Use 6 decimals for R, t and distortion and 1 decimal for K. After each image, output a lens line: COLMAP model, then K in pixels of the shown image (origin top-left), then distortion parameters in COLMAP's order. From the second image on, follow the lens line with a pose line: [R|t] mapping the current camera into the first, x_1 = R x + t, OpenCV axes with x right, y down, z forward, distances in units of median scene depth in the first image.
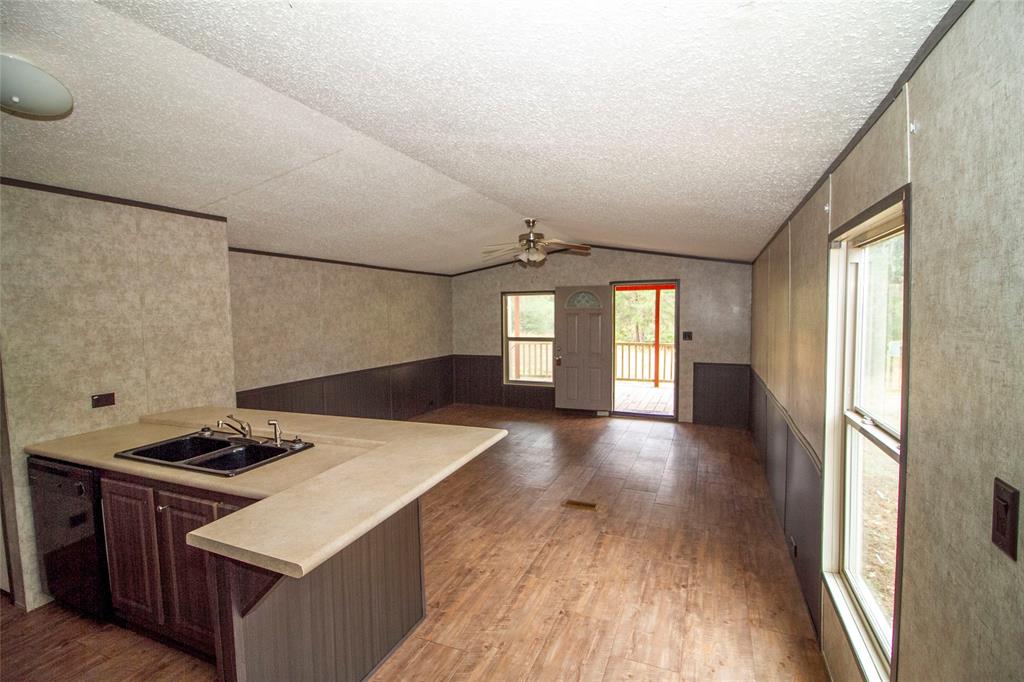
lens RADIAL K [[472.2, 0, 511.9], [0, 472.2, 338.3], [0, 0, 1]] dist [-0.000025, -0.013365]
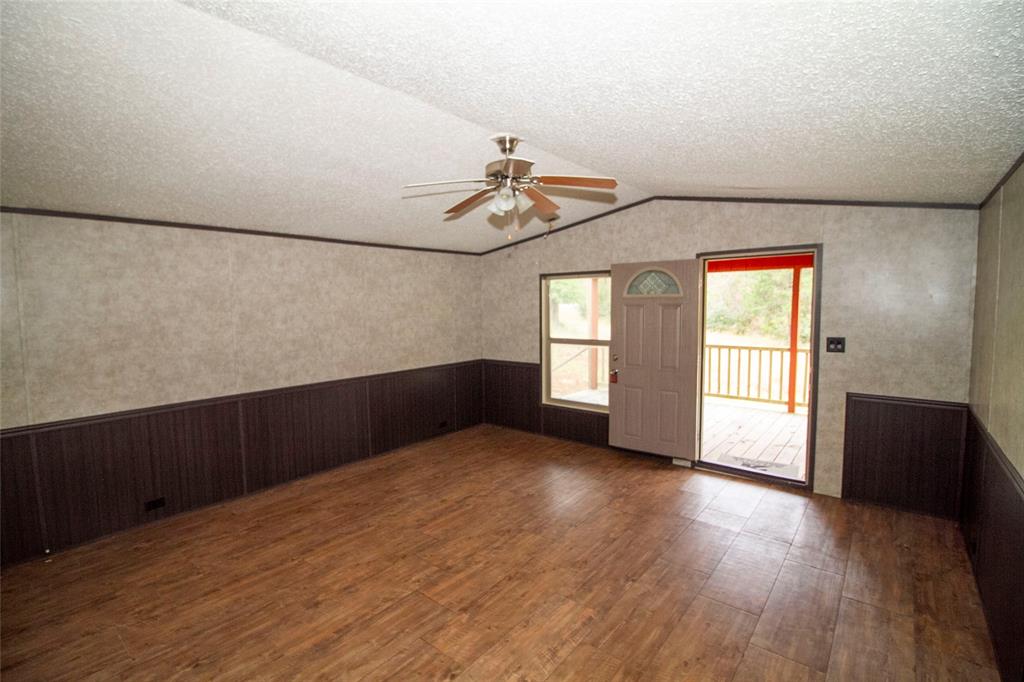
lens RADIAL K [[472.3, 0, 508.4], [0, 472.3, 336.8], [0, 0, 1]] dist [0.000019, -0.013971]
pose [[0.958899, 0.018219, -0.283163, 0.209058], [-0.012926, 0.999705, 0.020549, -0.027615], [0.283453, -0.016045, 0.958852, 0.469330]]
